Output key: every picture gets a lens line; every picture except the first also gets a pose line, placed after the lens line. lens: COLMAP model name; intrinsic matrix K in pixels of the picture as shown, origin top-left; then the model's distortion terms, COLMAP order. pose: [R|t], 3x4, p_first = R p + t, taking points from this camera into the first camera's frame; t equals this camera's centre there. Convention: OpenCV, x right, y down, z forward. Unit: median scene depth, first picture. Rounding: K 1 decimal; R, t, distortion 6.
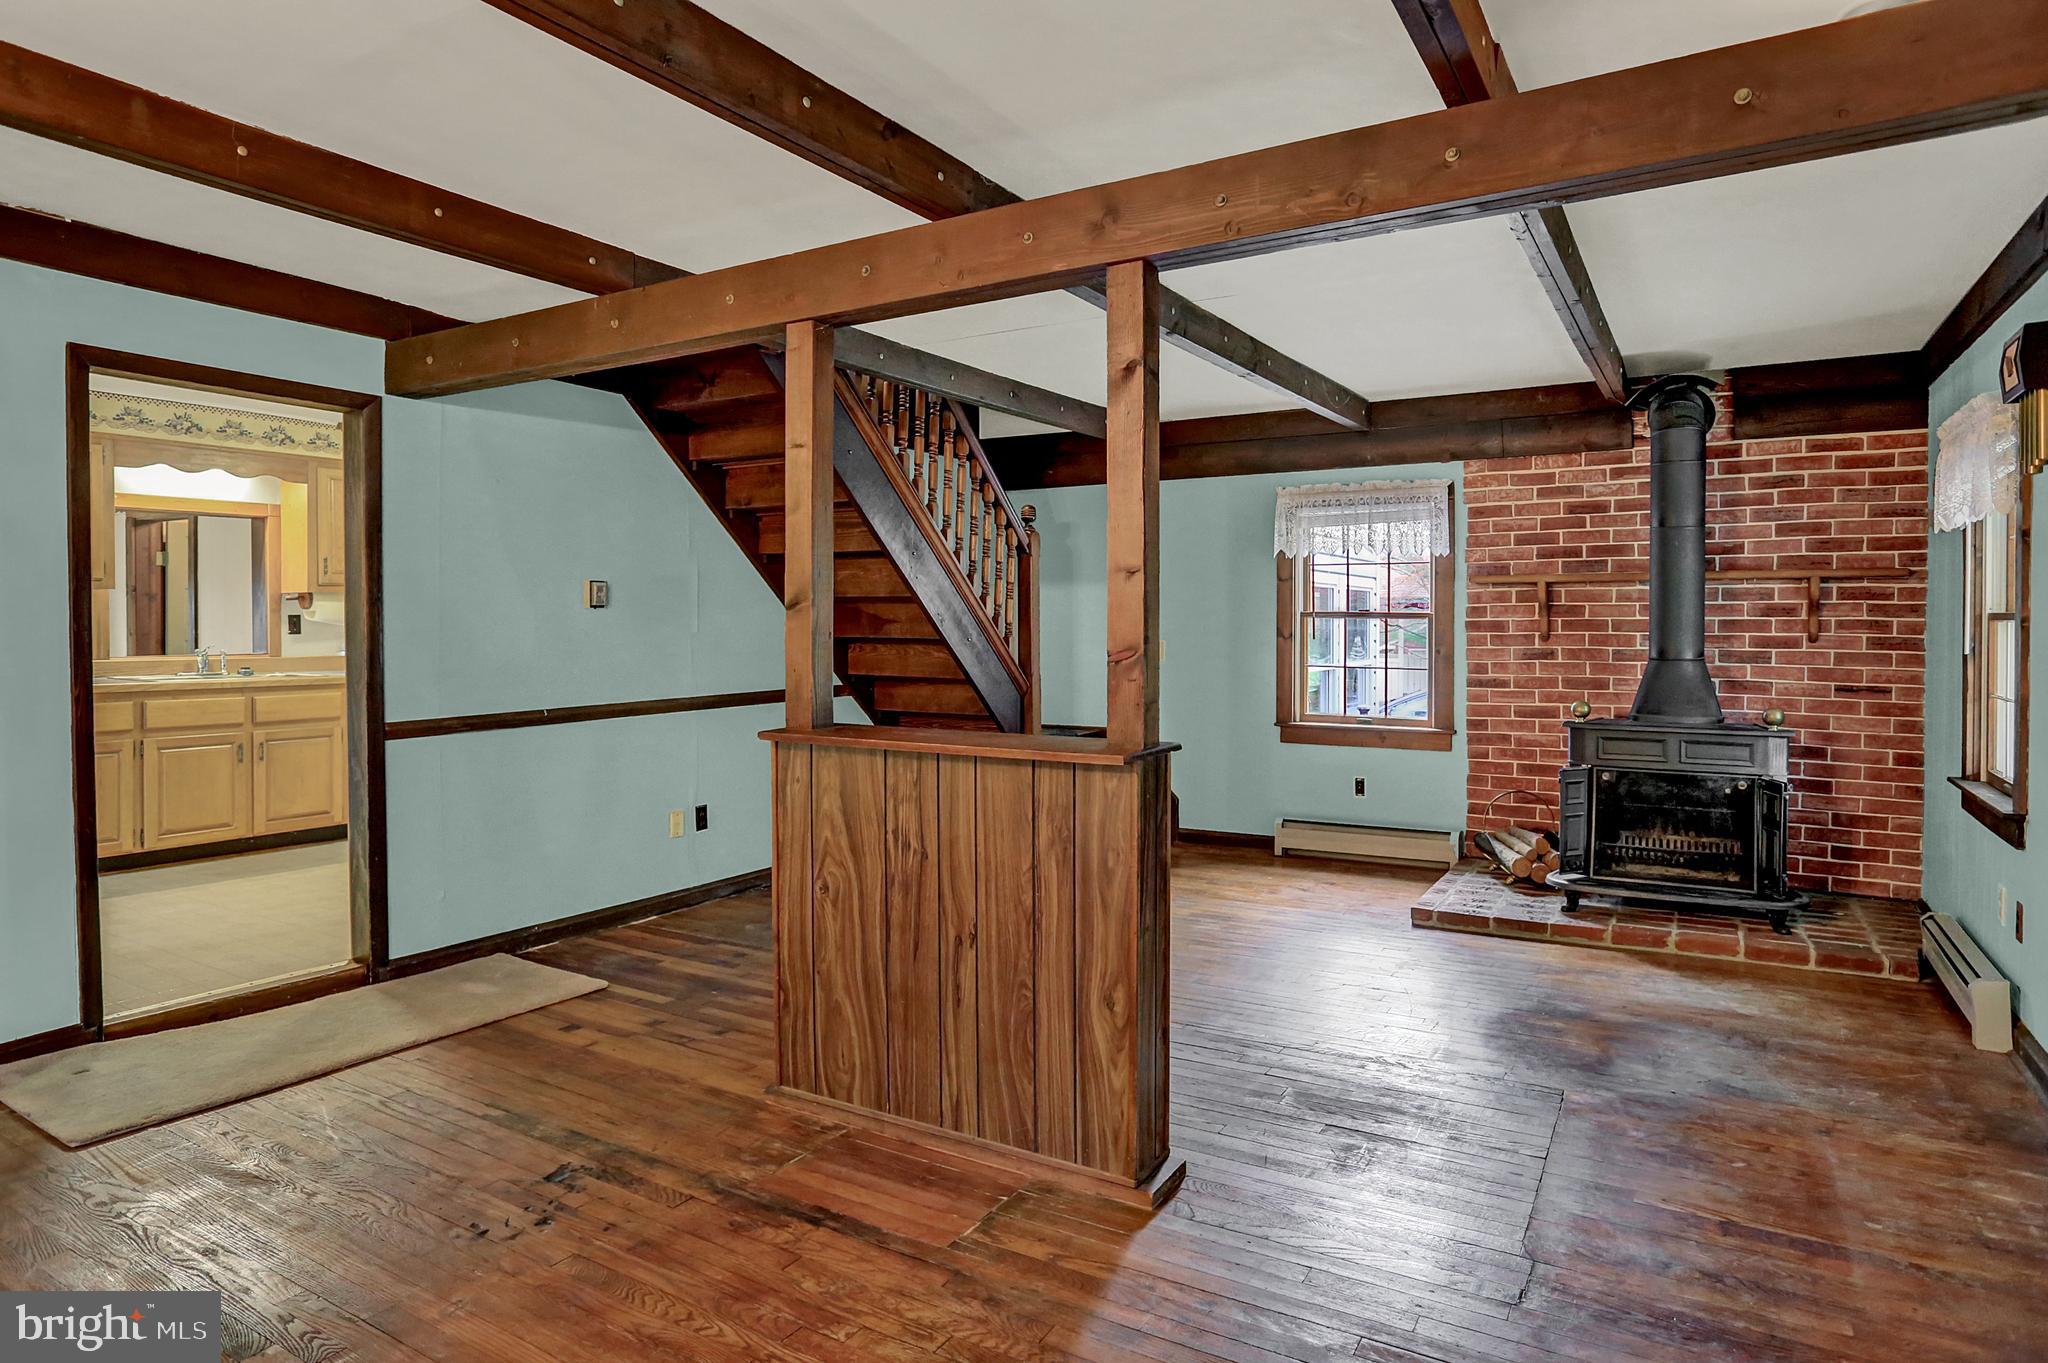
lens RADIAL K [[1158.9, 0, 980.8], [0, 1158.9, 630.3], [0, 0, 1]] dist [-0.056629, 0.028804]
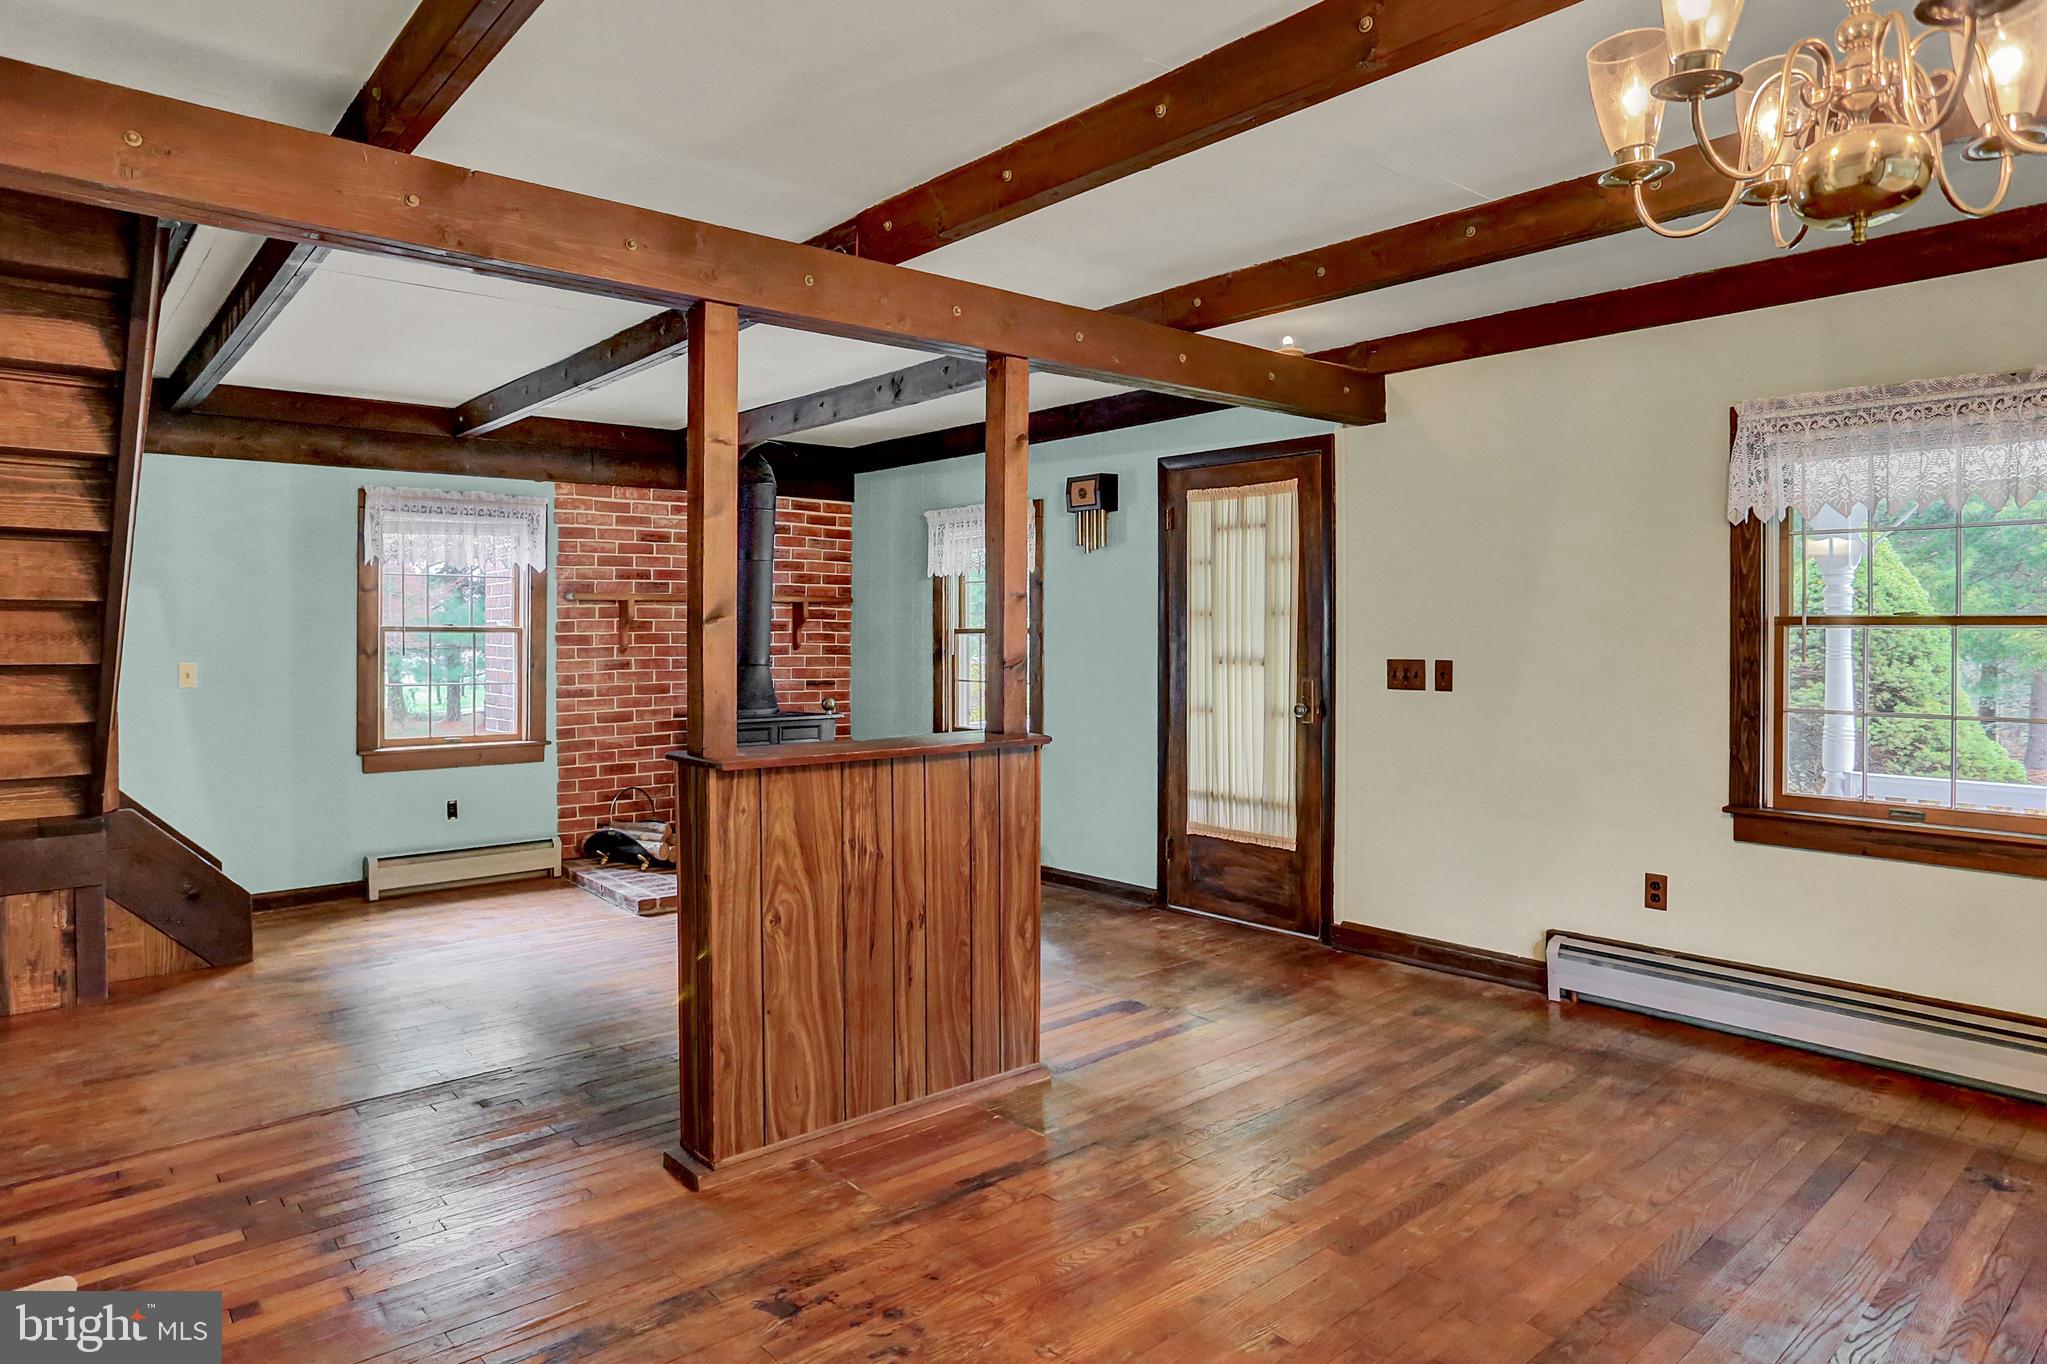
lens RADIAL K [[1255.1, 0, 1022.8], [0, 1255.1, 638.6], [0, 0, 1]] dist [-0.030701, 0.001815]
pose [[0.294691, -0.006232, 0.955572, -1.054478], [0.011347, 0.999931, 0.003022, -0.007378], [-0.955525, 0.009952, 0.294741, 0.503898]]
